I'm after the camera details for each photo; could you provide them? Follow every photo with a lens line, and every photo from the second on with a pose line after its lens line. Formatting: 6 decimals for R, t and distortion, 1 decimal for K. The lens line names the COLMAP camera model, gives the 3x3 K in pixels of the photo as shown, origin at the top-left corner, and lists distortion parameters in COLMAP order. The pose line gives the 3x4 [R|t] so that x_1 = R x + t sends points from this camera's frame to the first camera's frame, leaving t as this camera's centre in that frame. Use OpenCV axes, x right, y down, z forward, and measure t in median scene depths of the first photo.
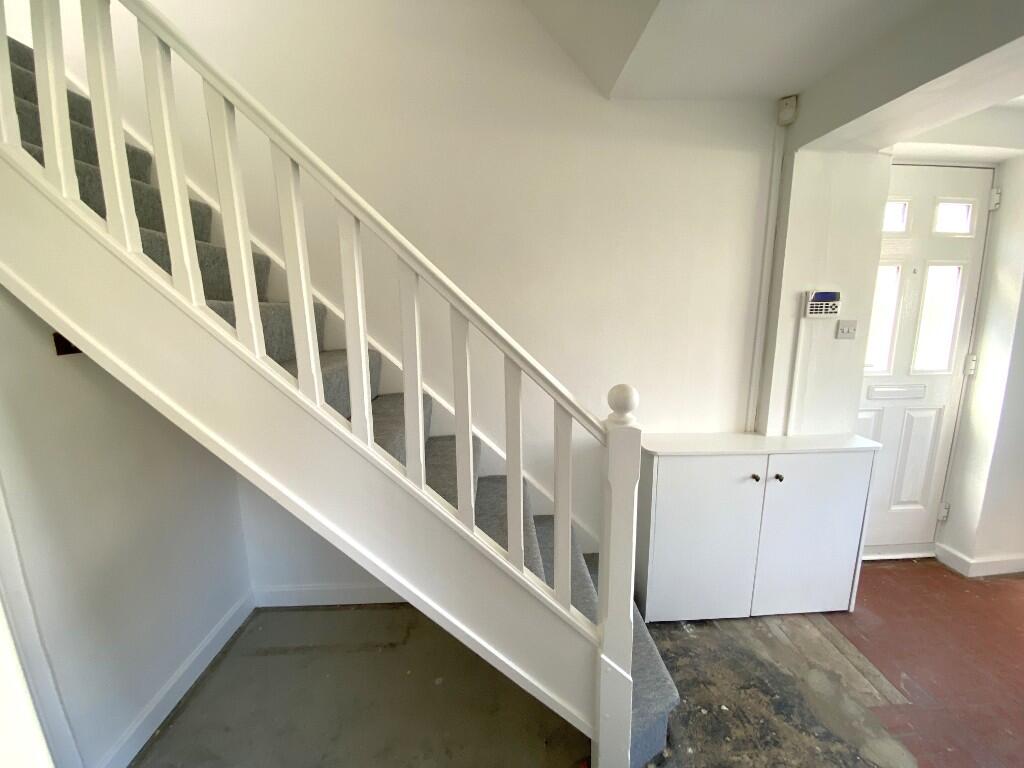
lens RADIAL K [[412.7, 0, 508.7], [0, 412.7, 381.1], [0, 0, 1]] dist [0.011646, -0.017100]
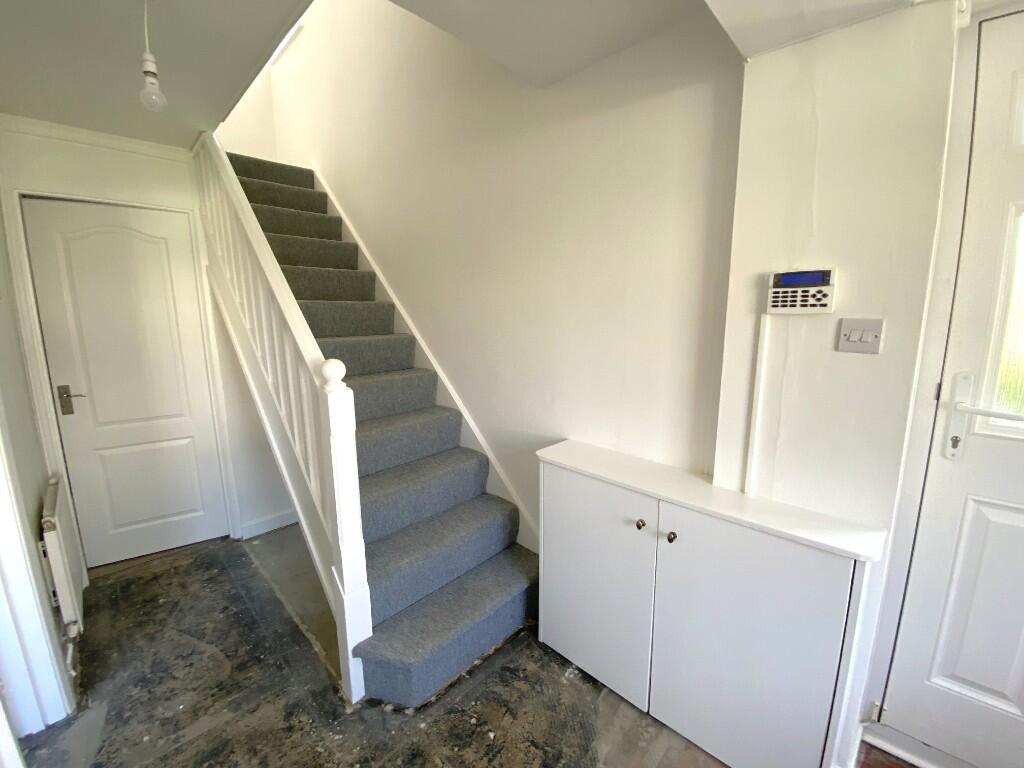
lens RADIAL K [[417.3, 0, 506.4], [0, 417.3, 381.1], [0, 0, 1]] dist [0.017676, -0.017393]
pose [[0.689929, 0.126252, -0.712782, 0.897408], [-0.125871, 0.990596, 0.053624, -0.034439], [0.712850, 0.052722, 0.699332, 0.263943]]
